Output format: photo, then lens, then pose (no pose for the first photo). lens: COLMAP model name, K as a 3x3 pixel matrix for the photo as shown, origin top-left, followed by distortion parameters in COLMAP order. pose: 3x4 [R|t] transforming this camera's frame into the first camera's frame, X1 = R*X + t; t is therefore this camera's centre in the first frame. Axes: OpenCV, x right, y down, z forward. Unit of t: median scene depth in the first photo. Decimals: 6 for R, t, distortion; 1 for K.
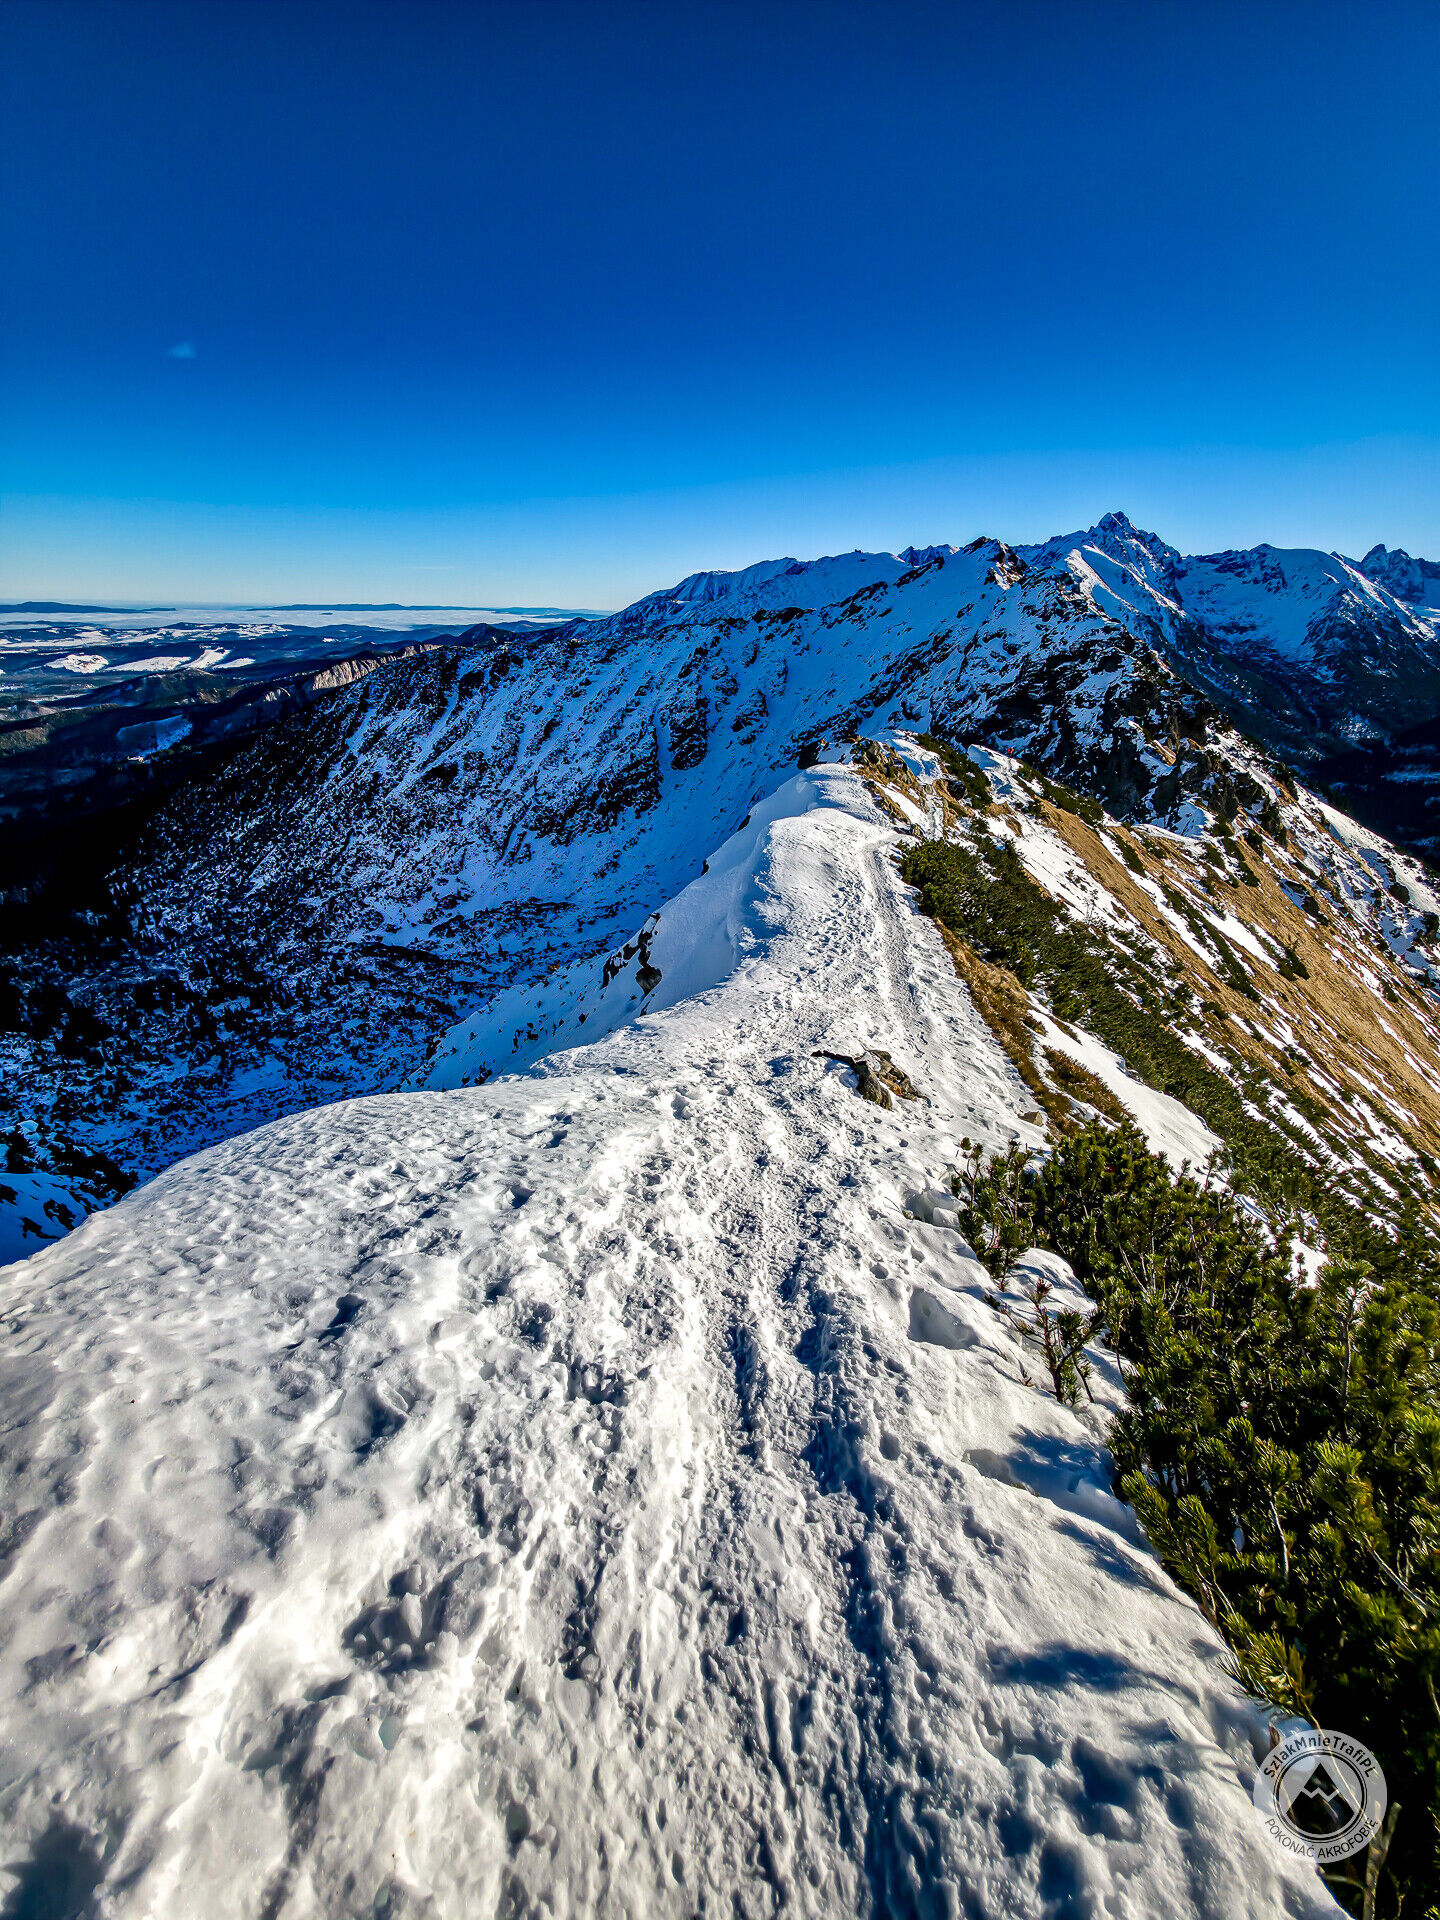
lens RADIAL K [[744.7, 0, 727.7], [0, 744.7, 966.7], [0, 0, 1]] dist [0.000238, -0.000058]
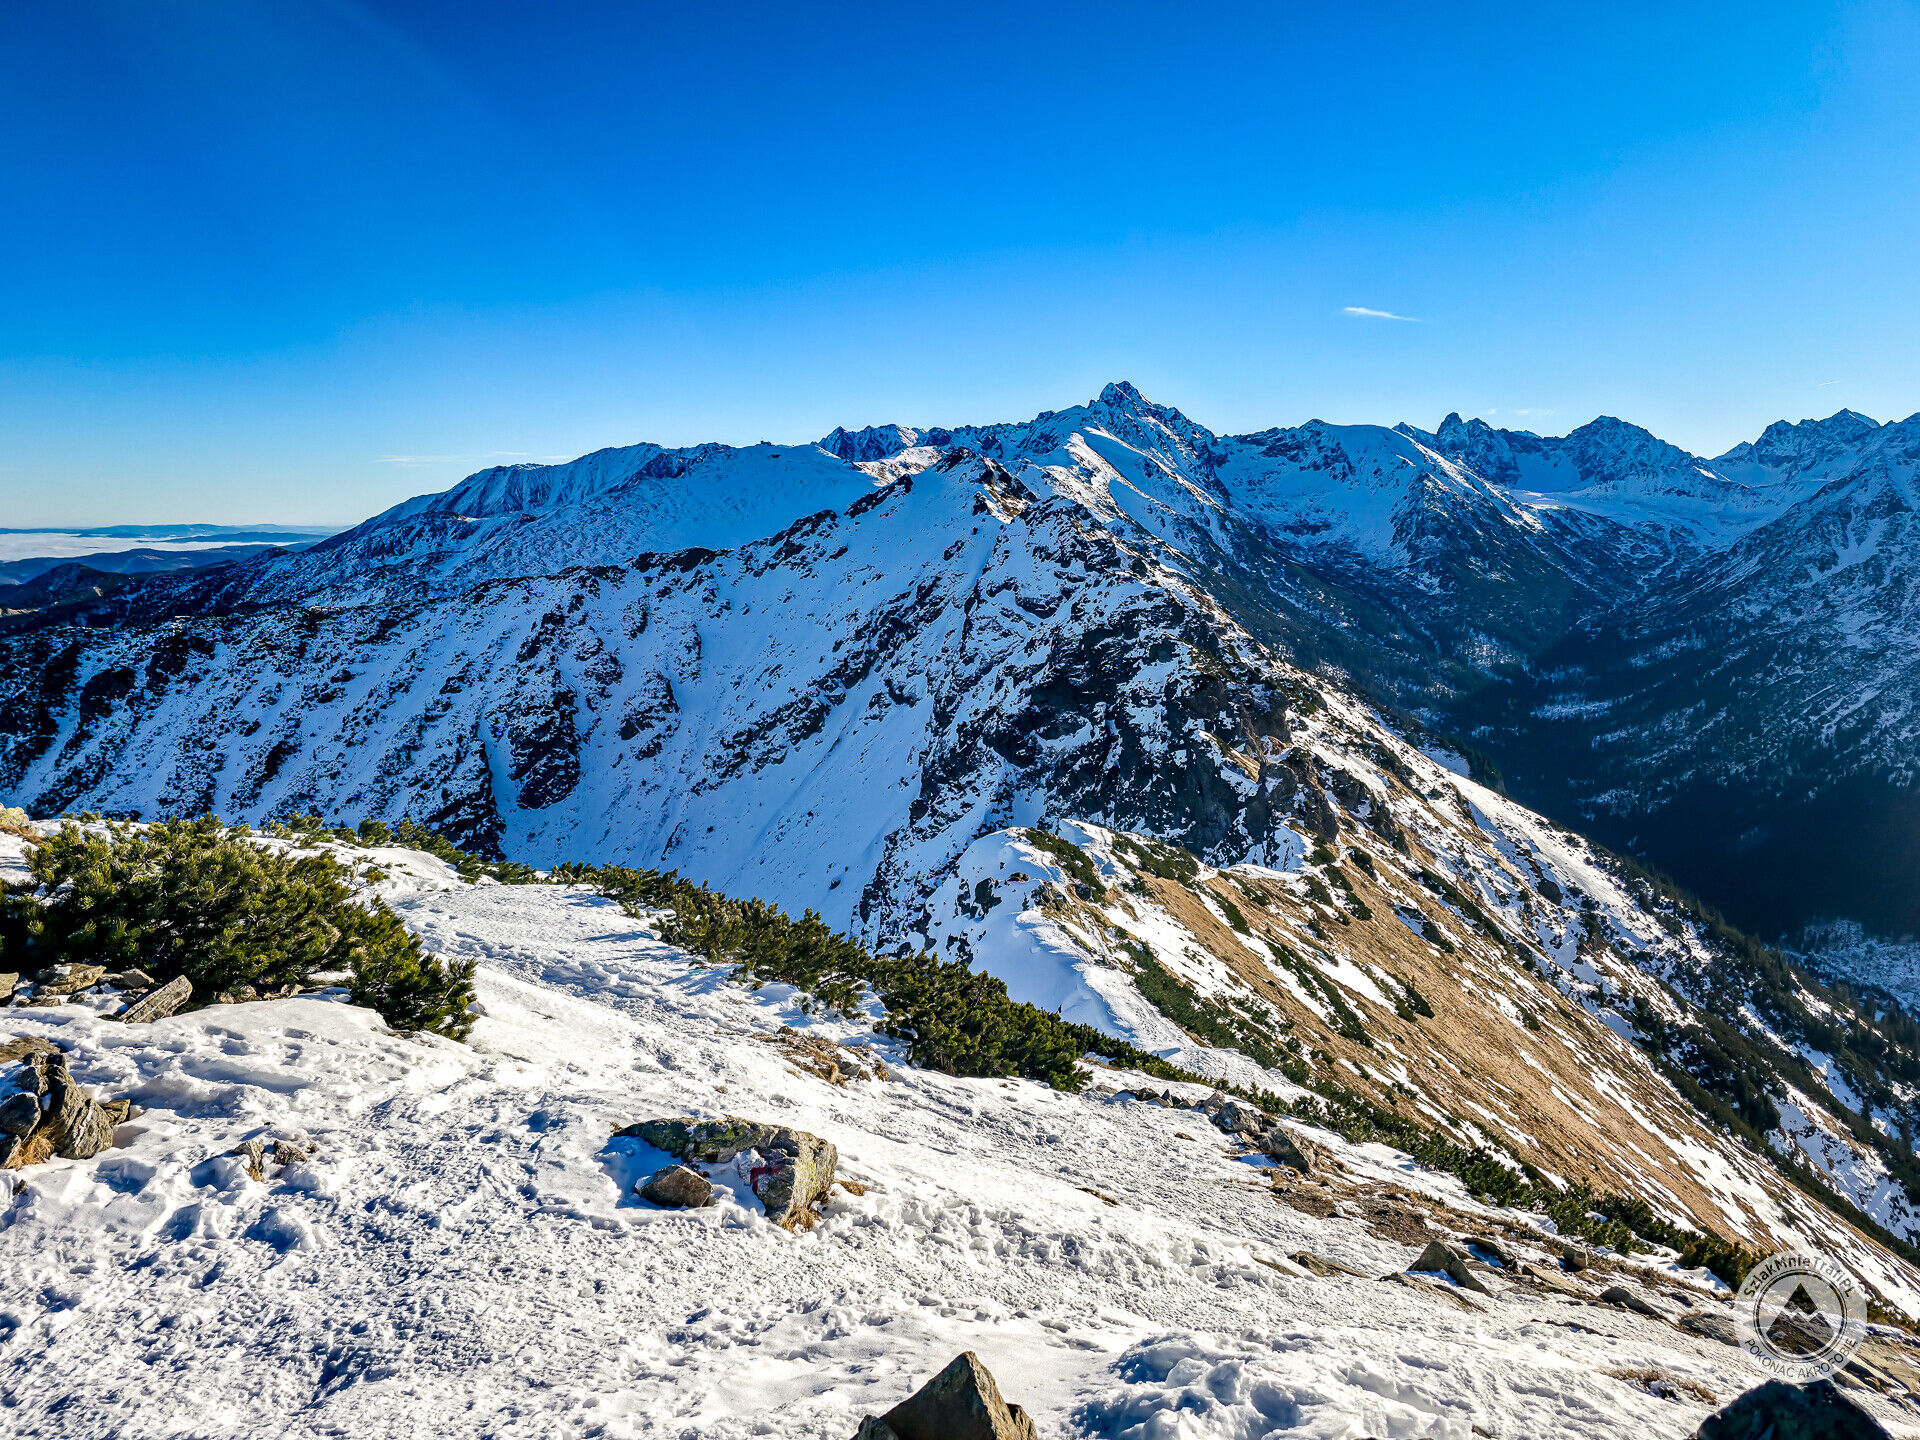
lens RADIAL K [[1303.5, 0, 974.8], [0, 1303.5, 726.8], [0, 0, 1]] dist [0.108925, -0.107147]
pose [[0.951264, -0.077578, 0.298459, -0.115649], [0.158670, 0.953026, -0.258002, 0.003047], [-0.264424, 0.292785, 0.918889, -0.235483]]
